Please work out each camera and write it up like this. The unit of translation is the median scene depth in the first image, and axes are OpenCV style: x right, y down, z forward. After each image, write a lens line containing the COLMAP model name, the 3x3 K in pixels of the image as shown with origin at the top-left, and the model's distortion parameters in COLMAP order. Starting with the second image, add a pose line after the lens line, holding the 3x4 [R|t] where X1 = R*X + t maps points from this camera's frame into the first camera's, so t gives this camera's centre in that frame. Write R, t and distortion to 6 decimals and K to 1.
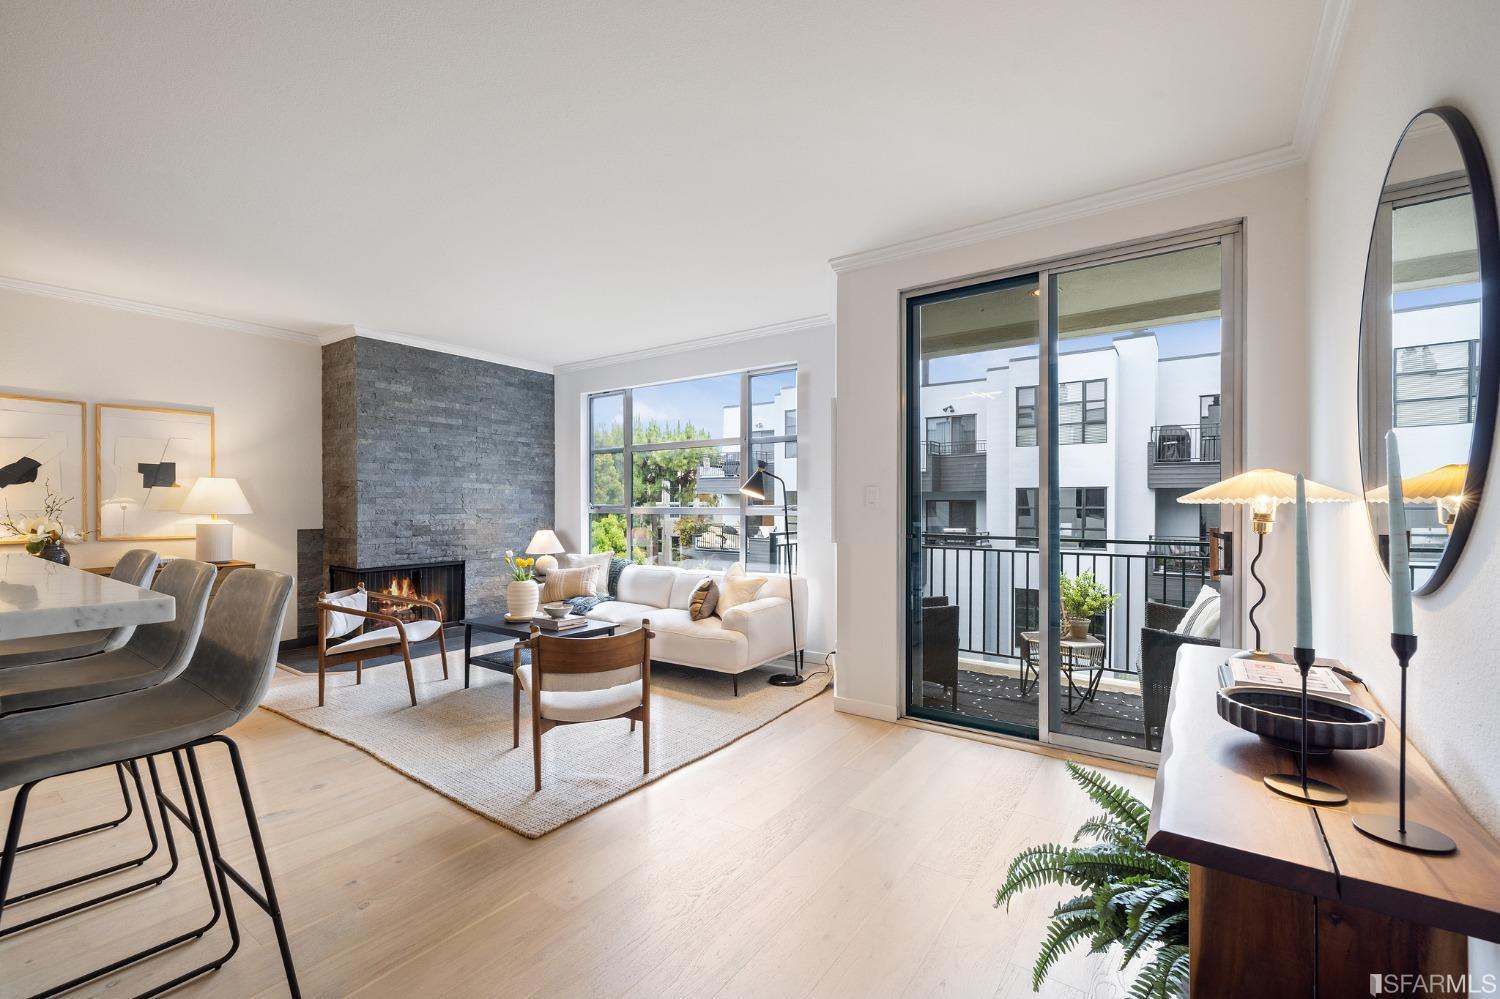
lens RADIAL K [[642.0, 0, 752.2], [0, 642.0, 507.0], [0, 0, 1]] dist [-0.000095, -0.000108]
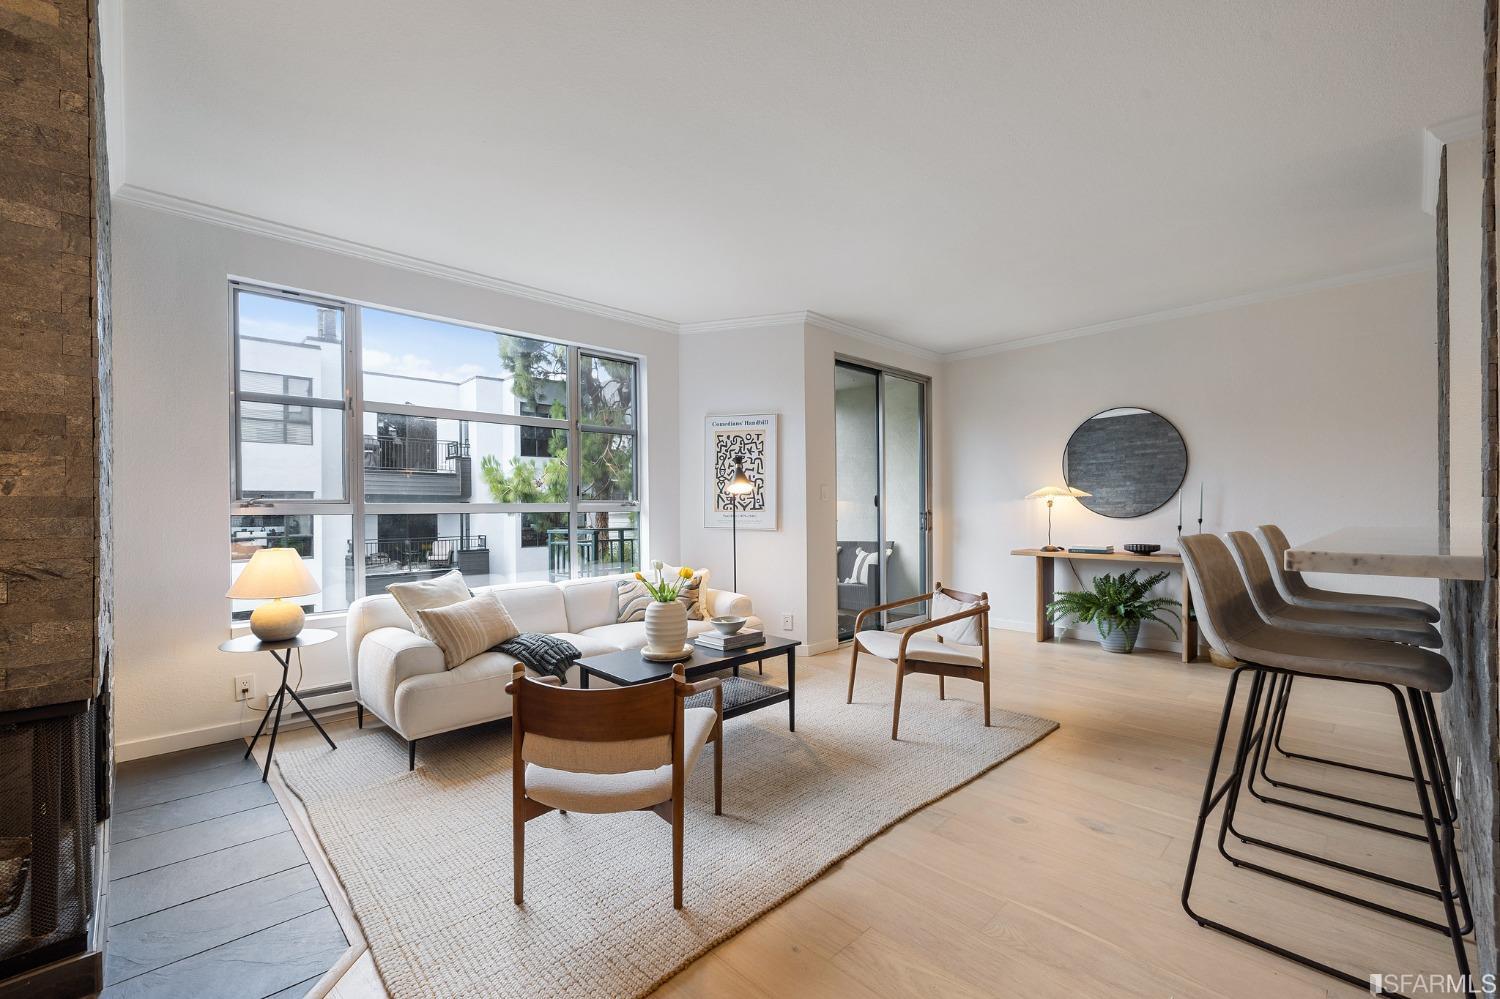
lens RADIAL K [[628.9, 0, 749.8], [0, 628.9, 509.6], [0, 0, 1]] dist [-0.002866, -0.000432]
pose [[0.185306, -0.003064, 0.982676, -0.754624], [0.012795, 0.999918, 0.000705, 0.010716], [-0.982598, 0.012443, 0.185330, 0.578016]]
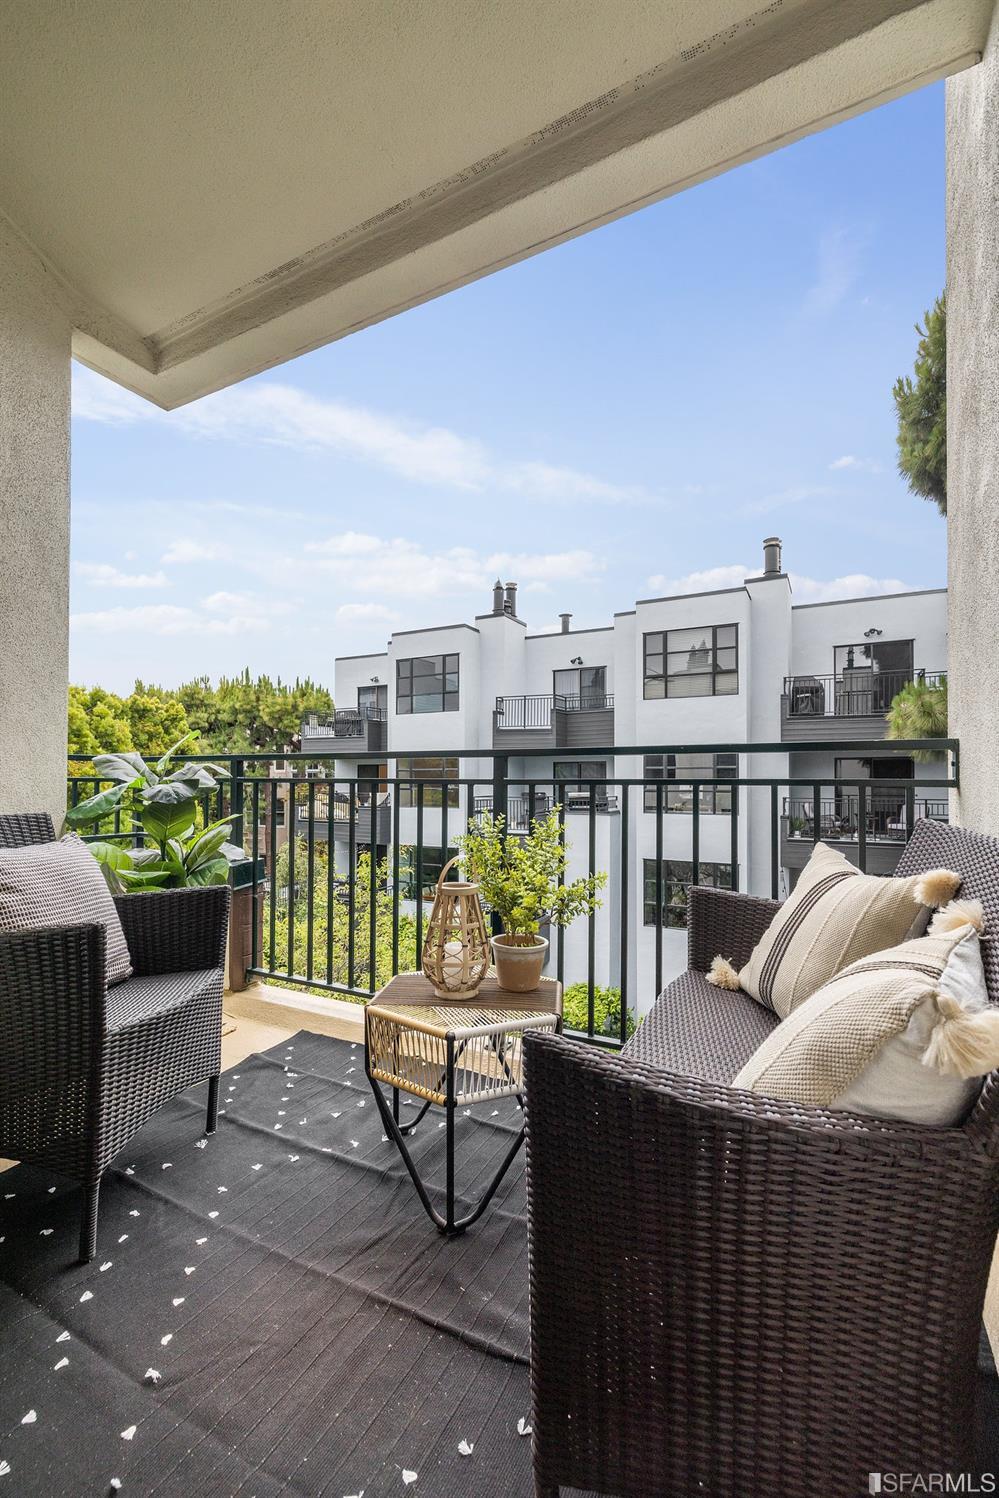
lens RADIAL K [[647.5, 0, 496.7], [0, 647.5, 773.3], [0, 0, 1]] dist [0.000865, 0.000056]
pose [[0.992364, -0.001799, 0.123330, 0.316229], [0.003044, 0.999946, -0.009908, 0.056819], [-0.123306, 0.010208, 0.992316, 0.430005]]
